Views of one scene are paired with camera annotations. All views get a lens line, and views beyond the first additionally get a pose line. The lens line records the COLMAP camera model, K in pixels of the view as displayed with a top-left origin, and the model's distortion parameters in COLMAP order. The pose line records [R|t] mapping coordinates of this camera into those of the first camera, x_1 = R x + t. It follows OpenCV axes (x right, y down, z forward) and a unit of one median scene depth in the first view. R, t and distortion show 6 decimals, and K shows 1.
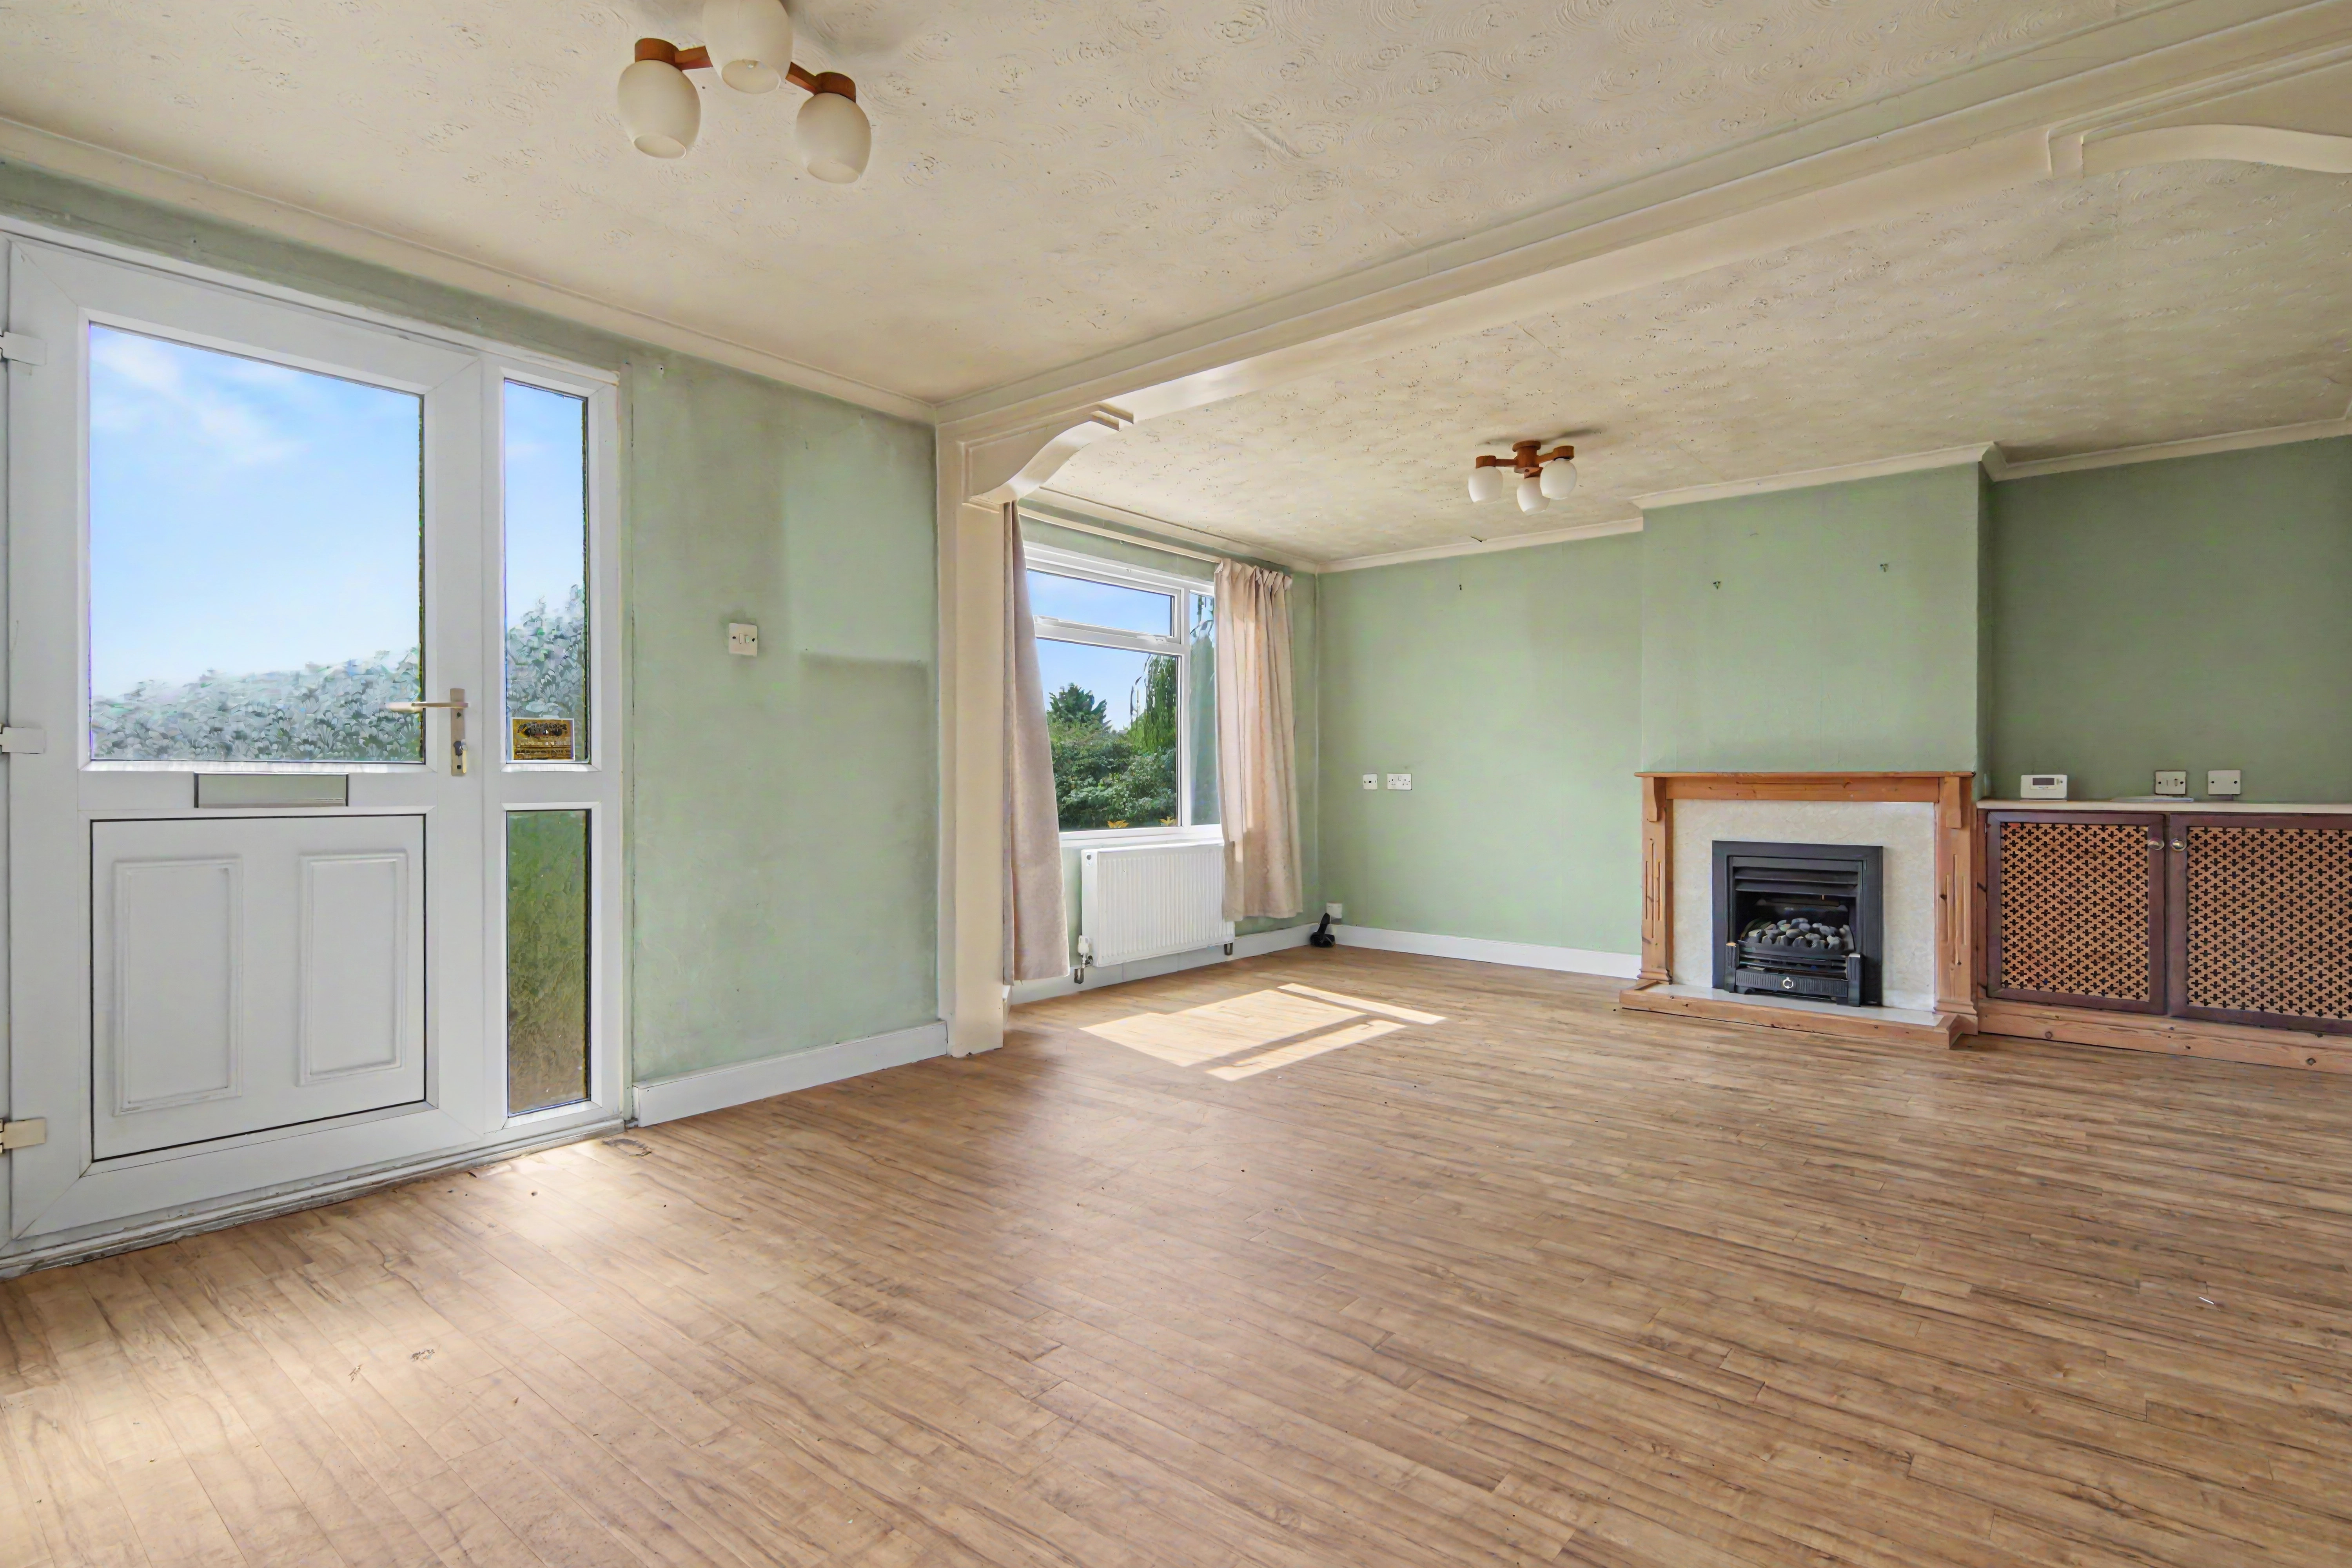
lens RADIAL K [[1150.9, 0, 1171.3], [0, 1150.9, 772.9], [0, 0, 1]] dist [0.015849, -0.009951]
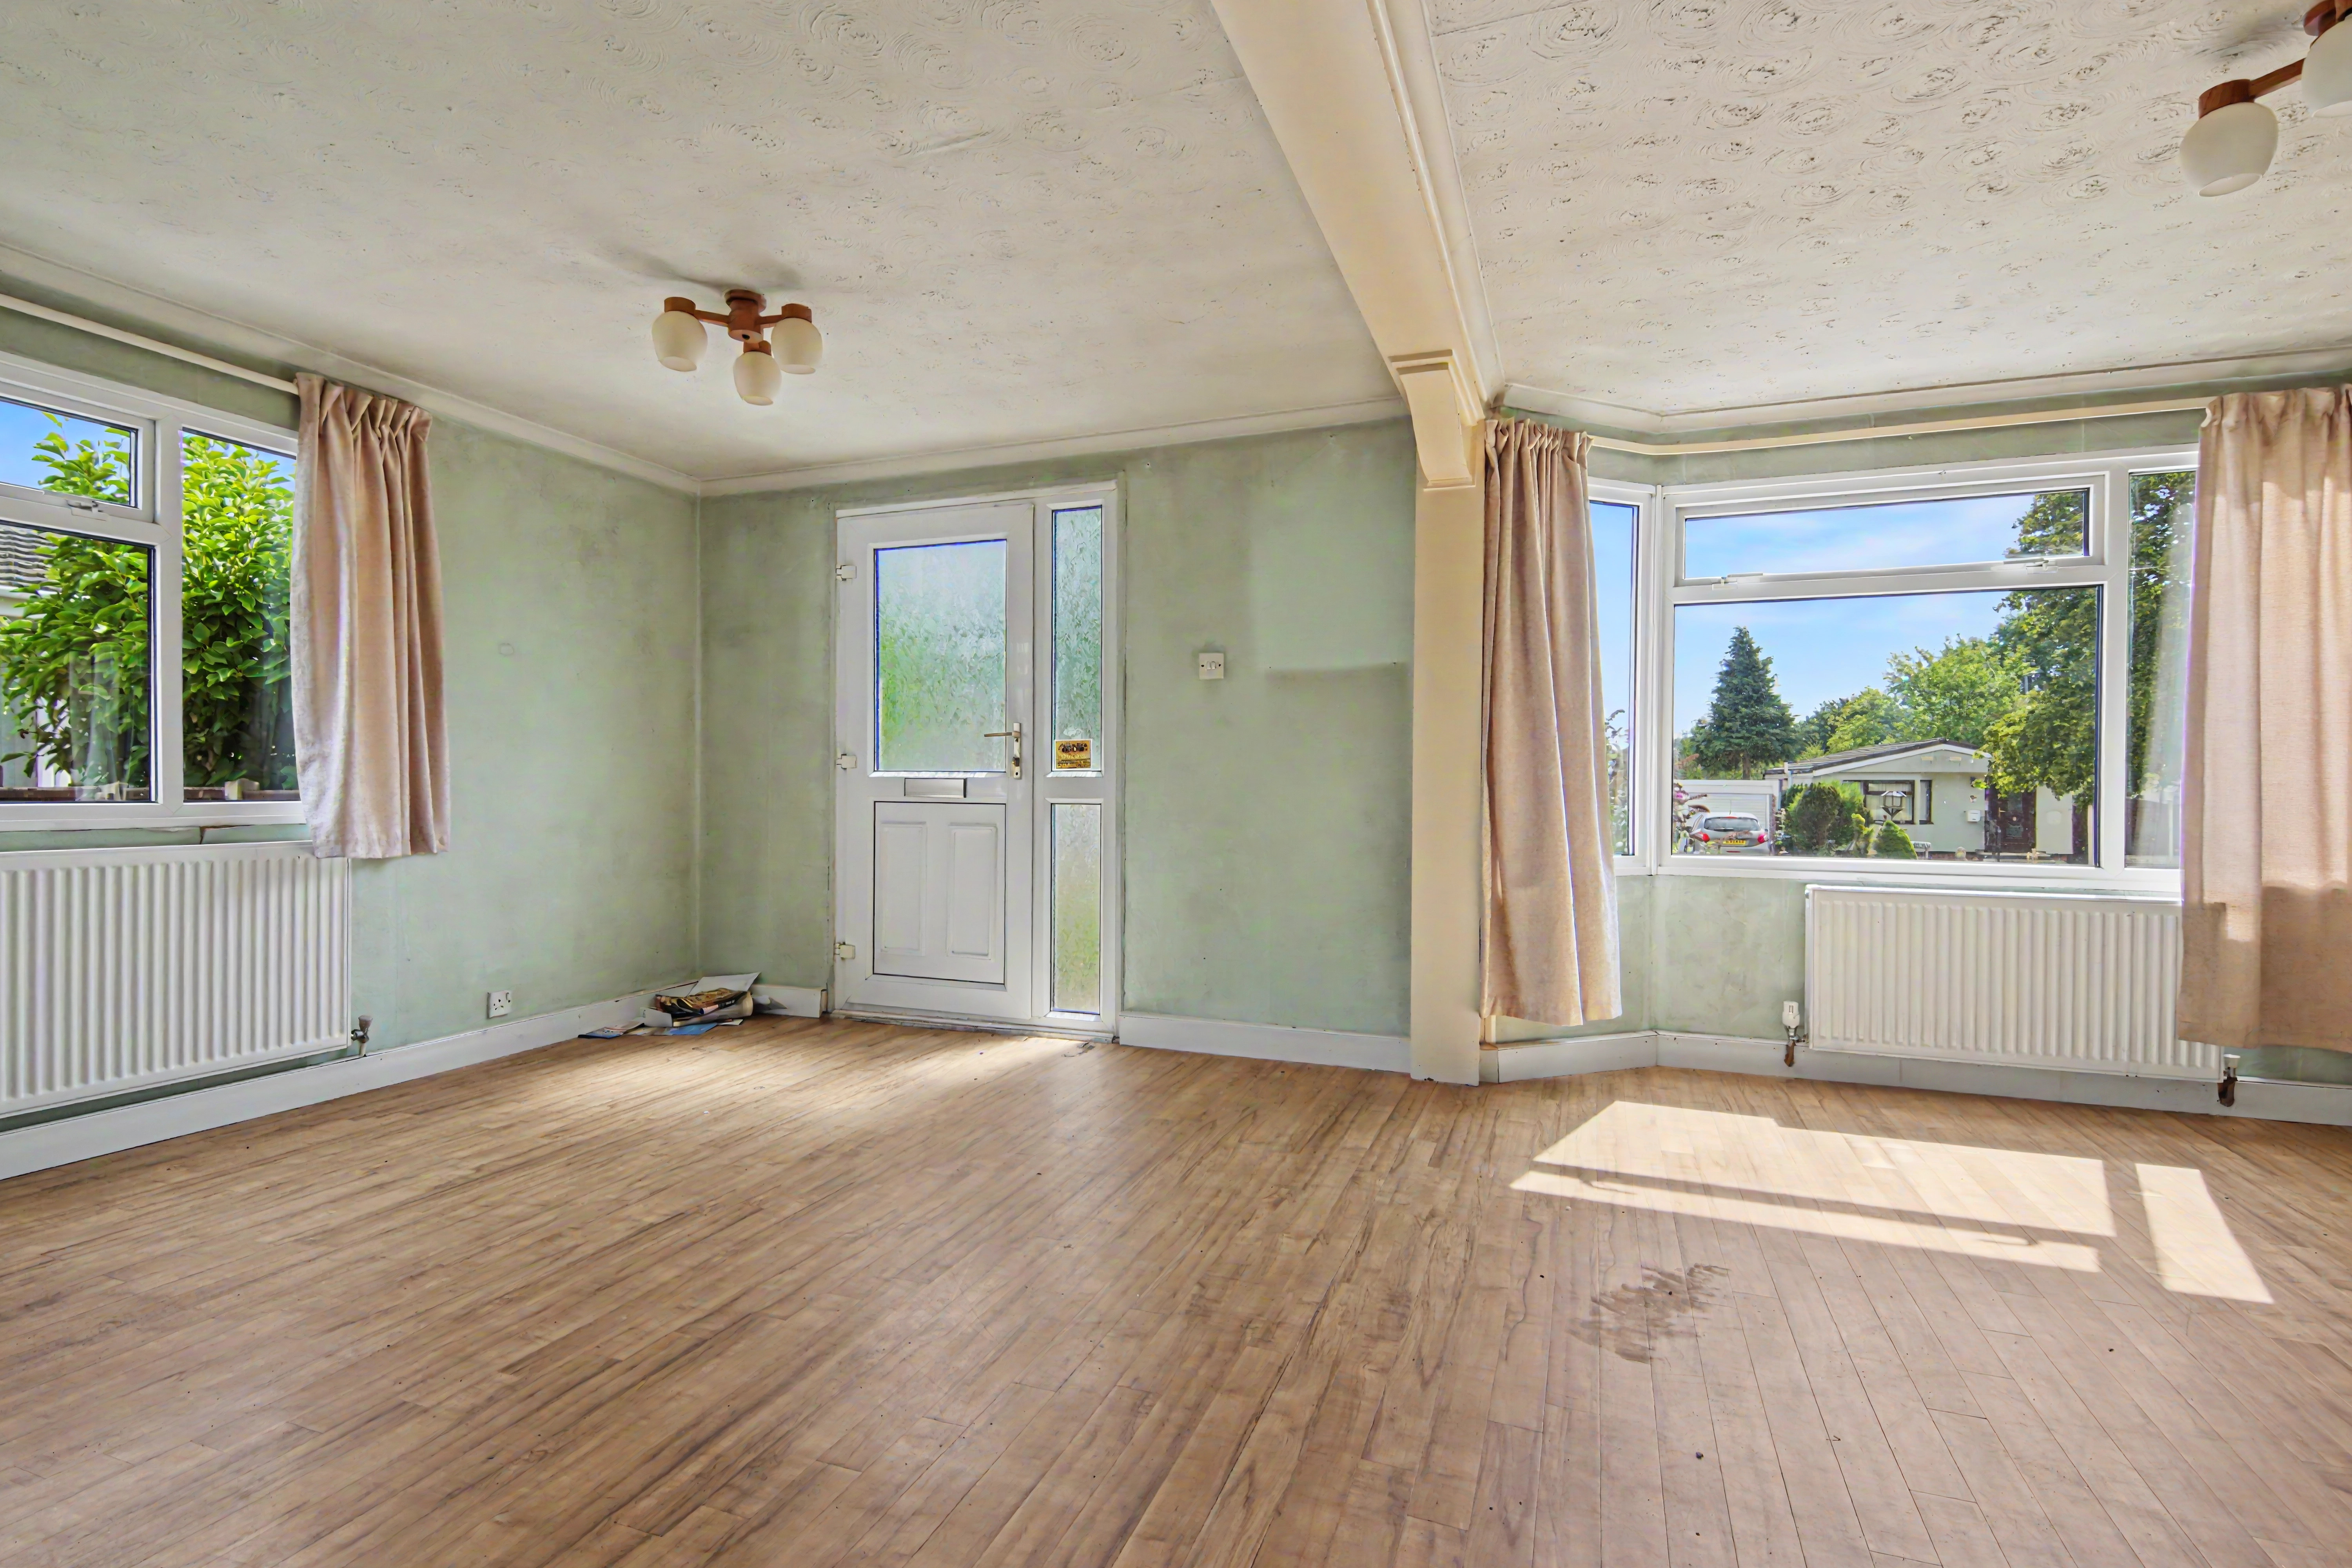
lens RADIAL K [[1150.9, 0, 1163.9], [0, 1150.9, 788.4], [0, 0, 1]] dist [0.015849, -0.009951]
pose [[0.309187, 0.008393, -0.950964, 0.868095], [-0.000420, 0.999962, 0.008689, 0.000545], [0.951001, -0.002287, 0.309179, 0.682950]]
